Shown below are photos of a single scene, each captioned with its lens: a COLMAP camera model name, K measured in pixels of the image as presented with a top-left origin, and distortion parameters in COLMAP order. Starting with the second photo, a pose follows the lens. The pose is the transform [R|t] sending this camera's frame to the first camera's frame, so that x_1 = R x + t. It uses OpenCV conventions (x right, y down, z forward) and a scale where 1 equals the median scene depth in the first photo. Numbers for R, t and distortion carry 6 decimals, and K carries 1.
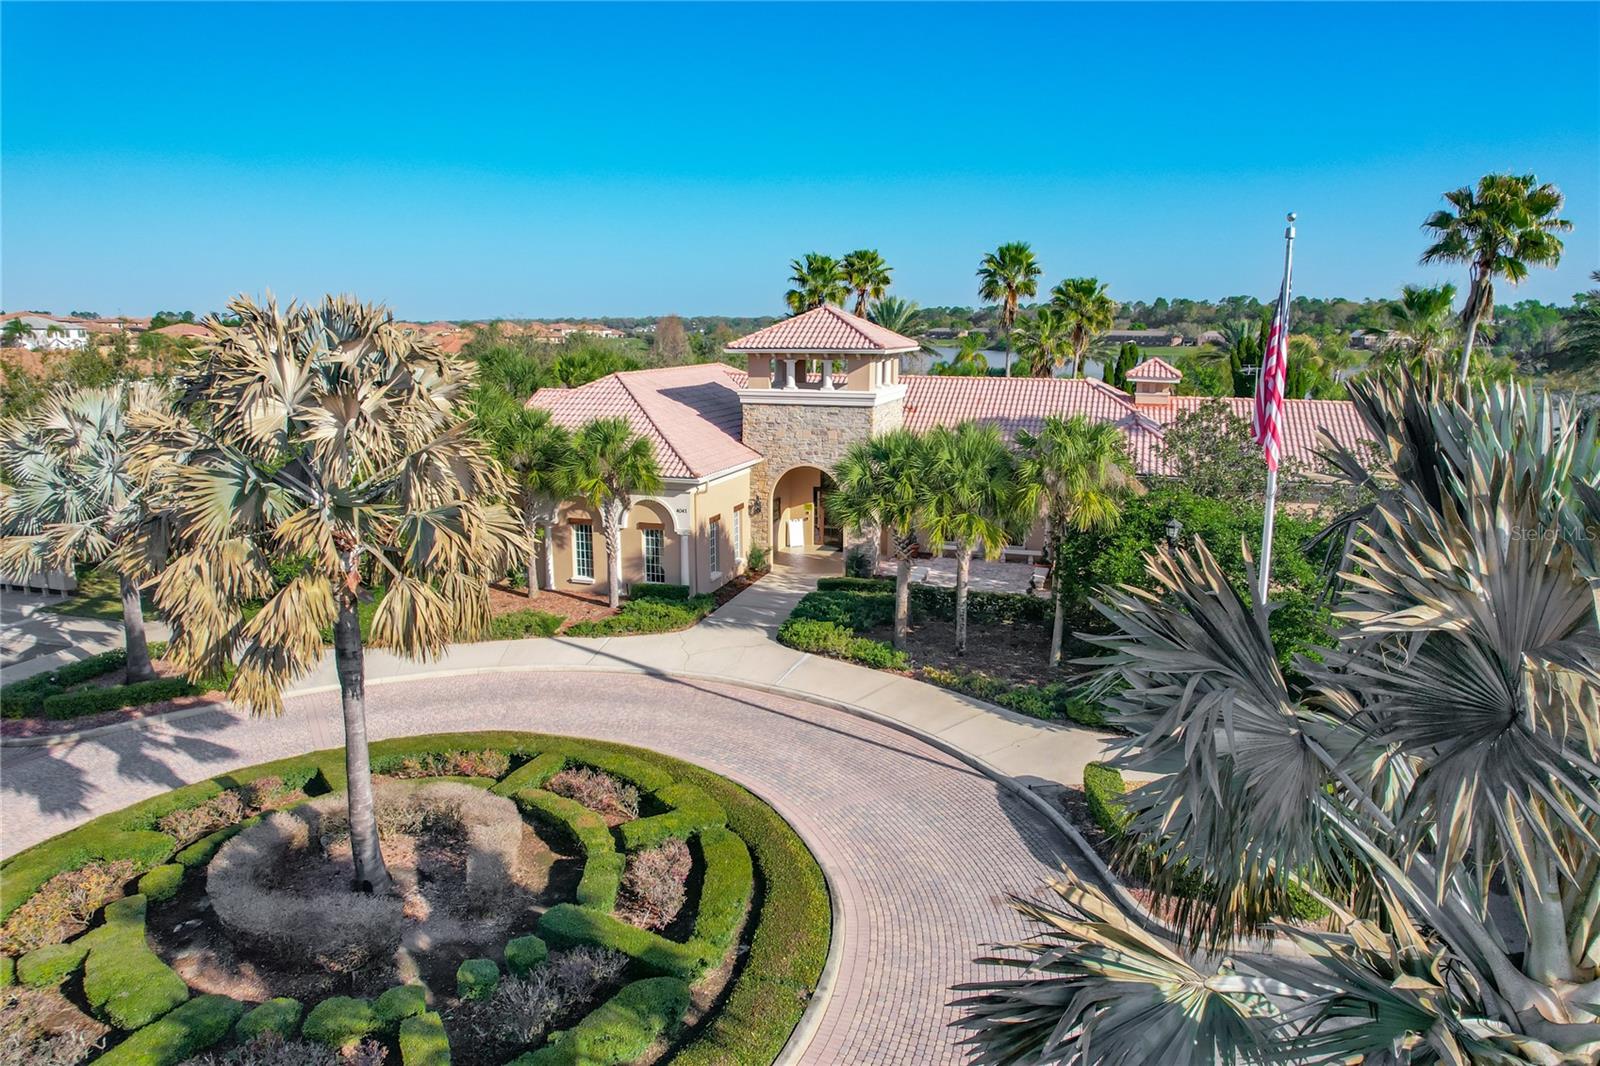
lens RADIAL K [[1022.2, 0, 811.9], [0, 1022.2, 528.8], [0, 0, 1]] dist [-0.090134, 0.091205]
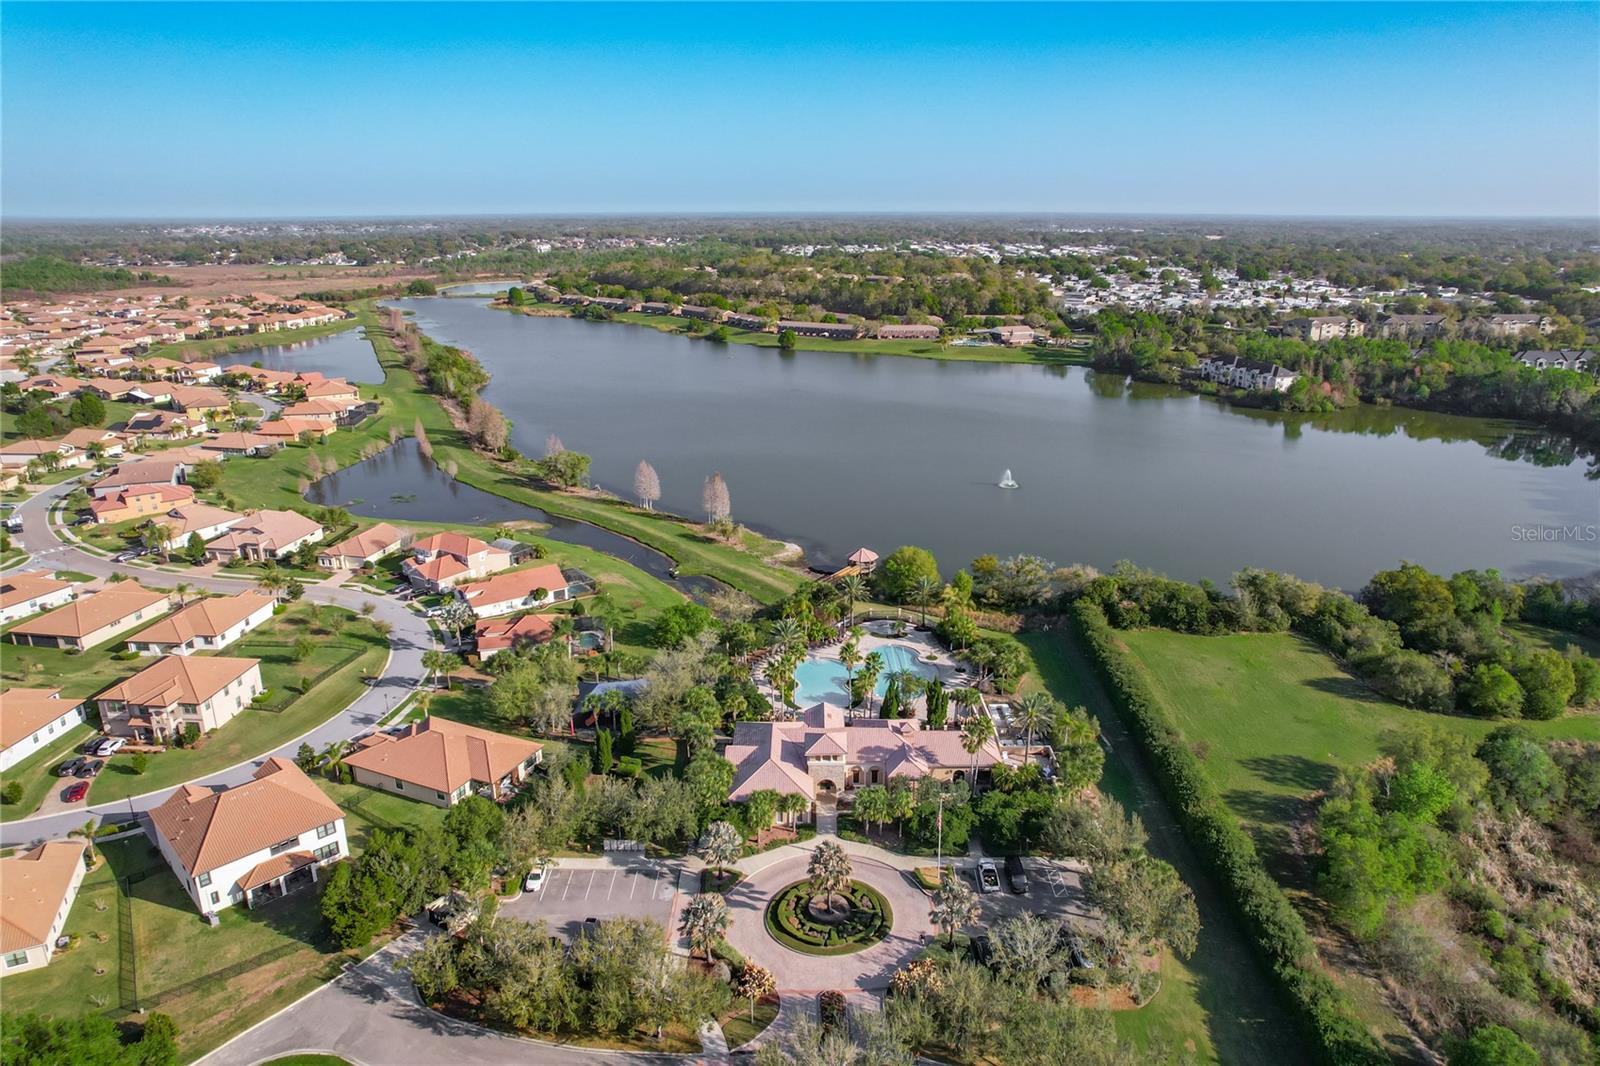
lens RADIAL K [[1019.0, 0, 811.1], [0, 1019.0, 532.8], [0, 0, 1]] dist [-0.079379, 0.073168]
pose [[0.952770, -0.085554, 0.291393, -1.155705], [0.052317, 0.991393, 0.120015, -1.522463], [-0.299153, -0.099102, 0.949045, -2.631894]]
